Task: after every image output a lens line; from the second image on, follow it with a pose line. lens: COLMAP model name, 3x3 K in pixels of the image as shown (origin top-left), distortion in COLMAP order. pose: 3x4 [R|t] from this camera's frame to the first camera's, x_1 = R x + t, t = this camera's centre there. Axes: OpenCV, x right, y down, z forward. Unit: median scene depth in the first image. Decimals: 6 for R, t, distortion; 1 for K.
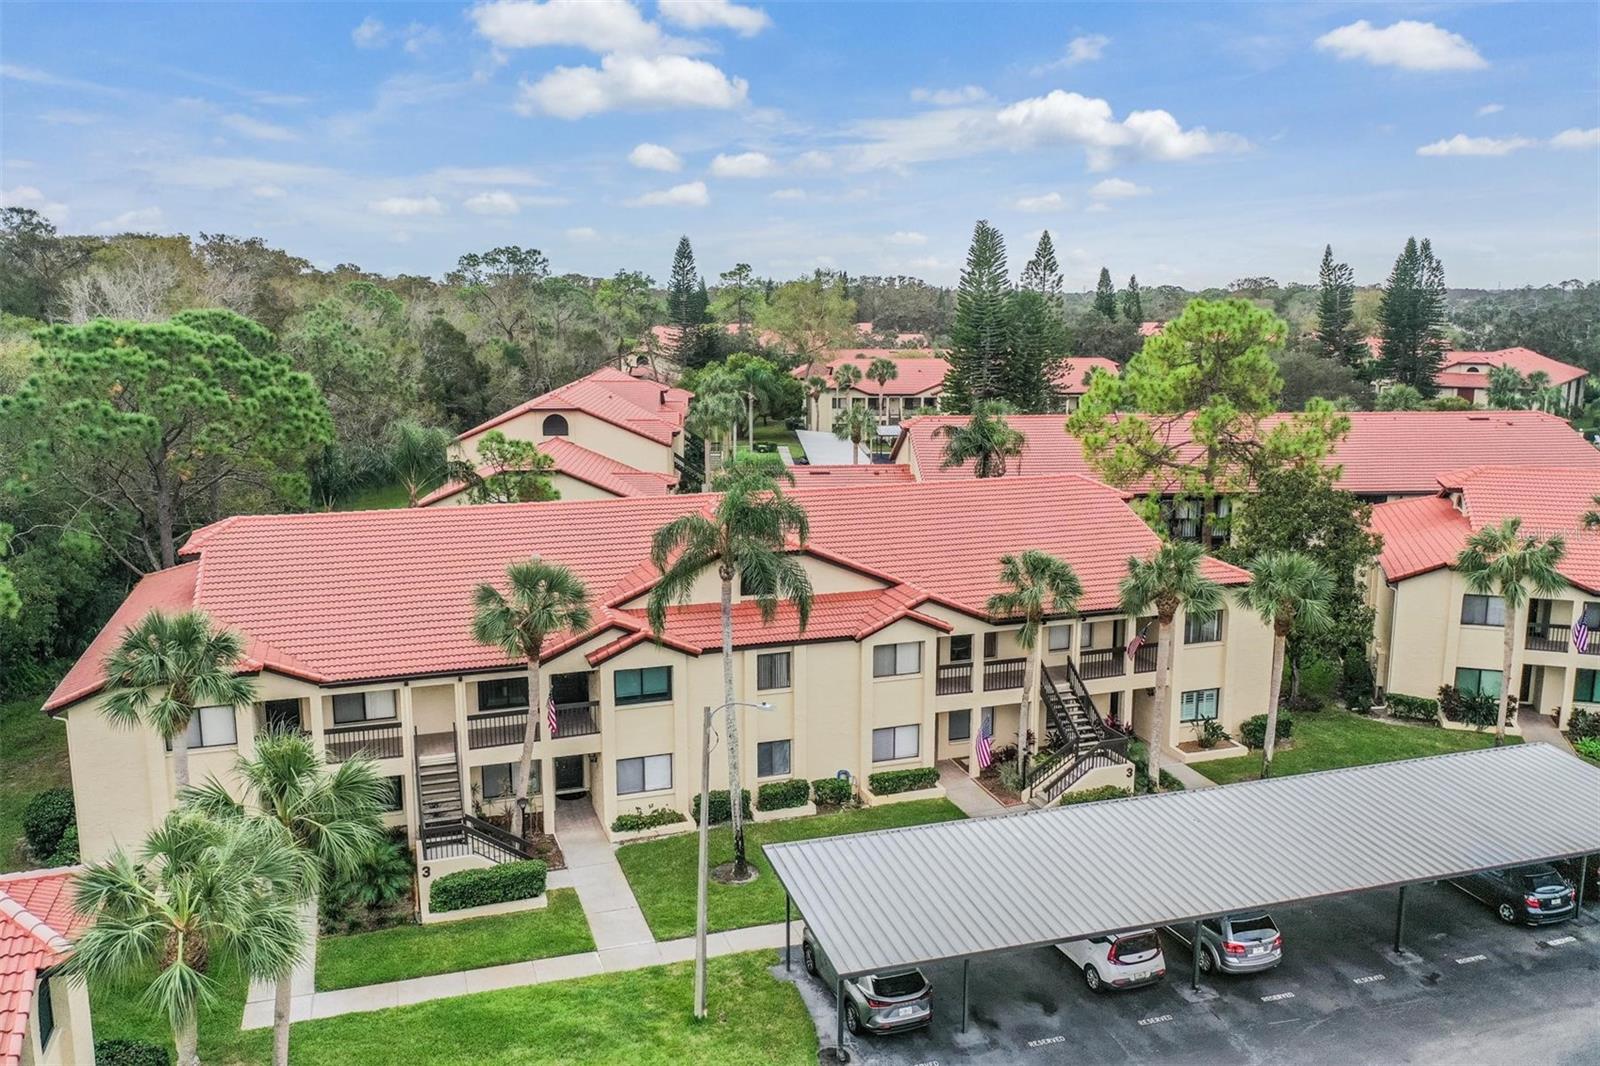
lens RADIAL K [[1233.8, 0, 800.0], [0, 1233.8, 533.0], [0, 0, 1]] dist [0.003507, 0.000235]
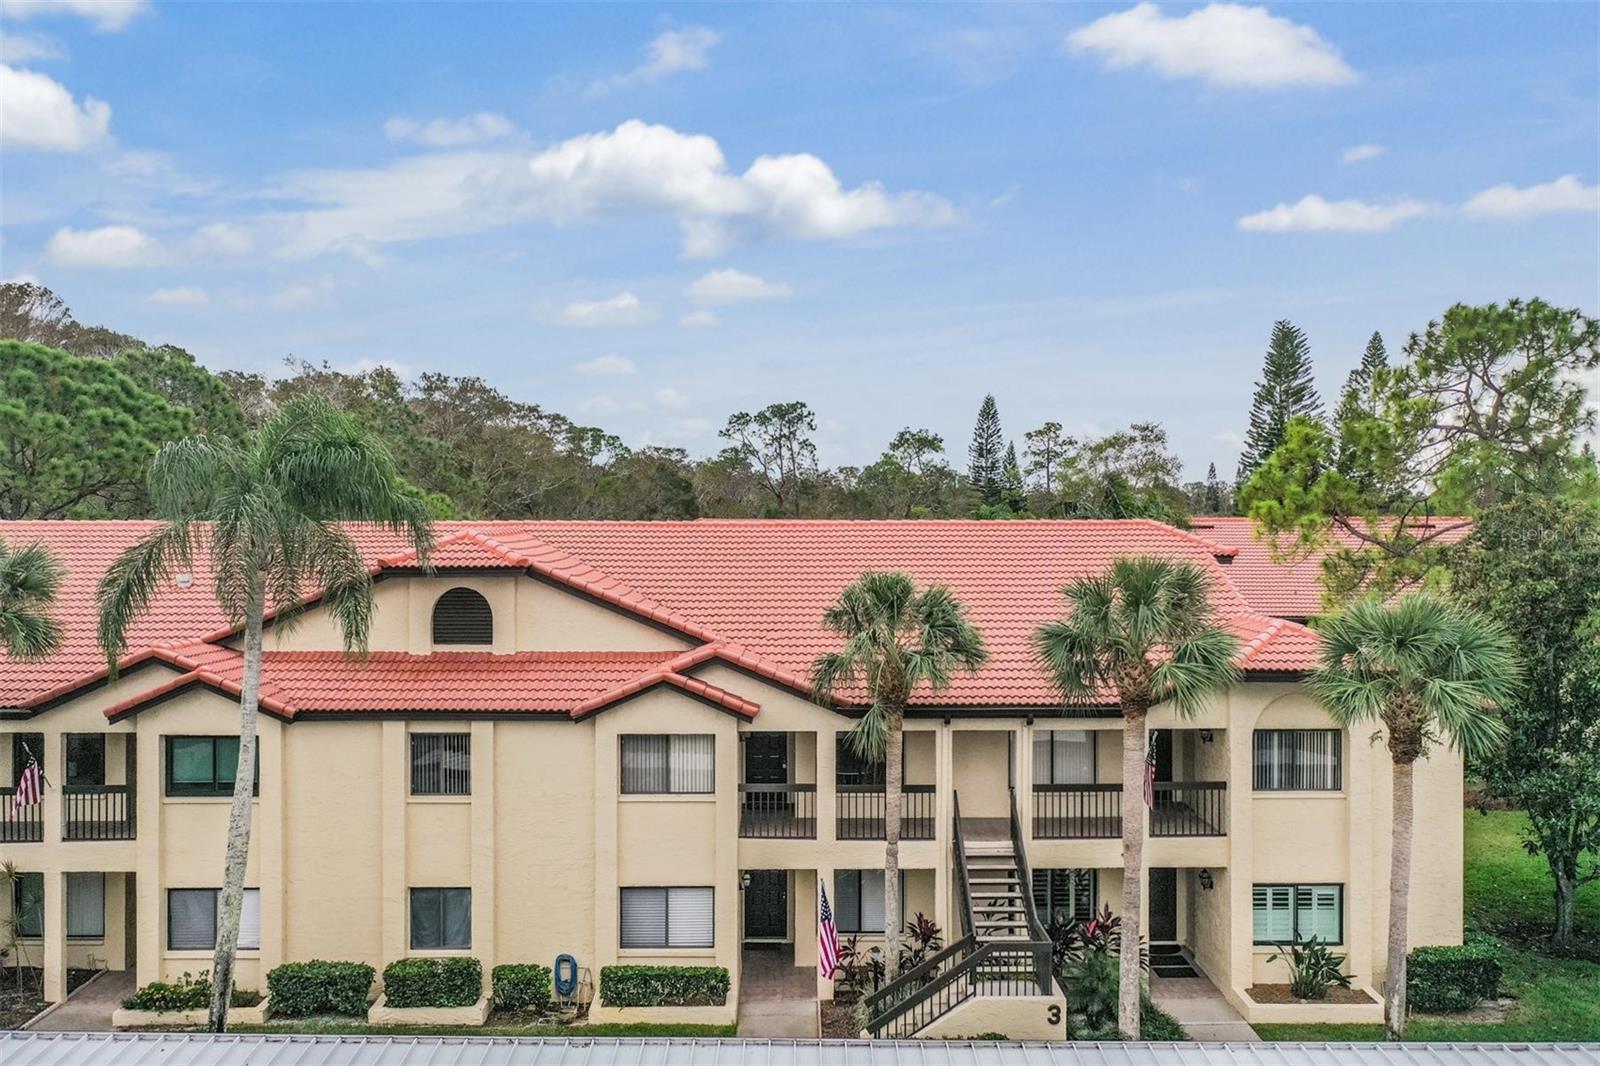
lens RADIAL K [[1311.5, 0, 800.0], [0, 1311.5, 533.0], [0, 0, 1]] dist [-0.011547, -0.001984]
pose [[0.948052, 0.001312, -0.318113, 0.330872], [-0.057770, 0.984074, -0.168110, 0.095290], [0.312826, 0.177754, 0.933029, 0.431521]]
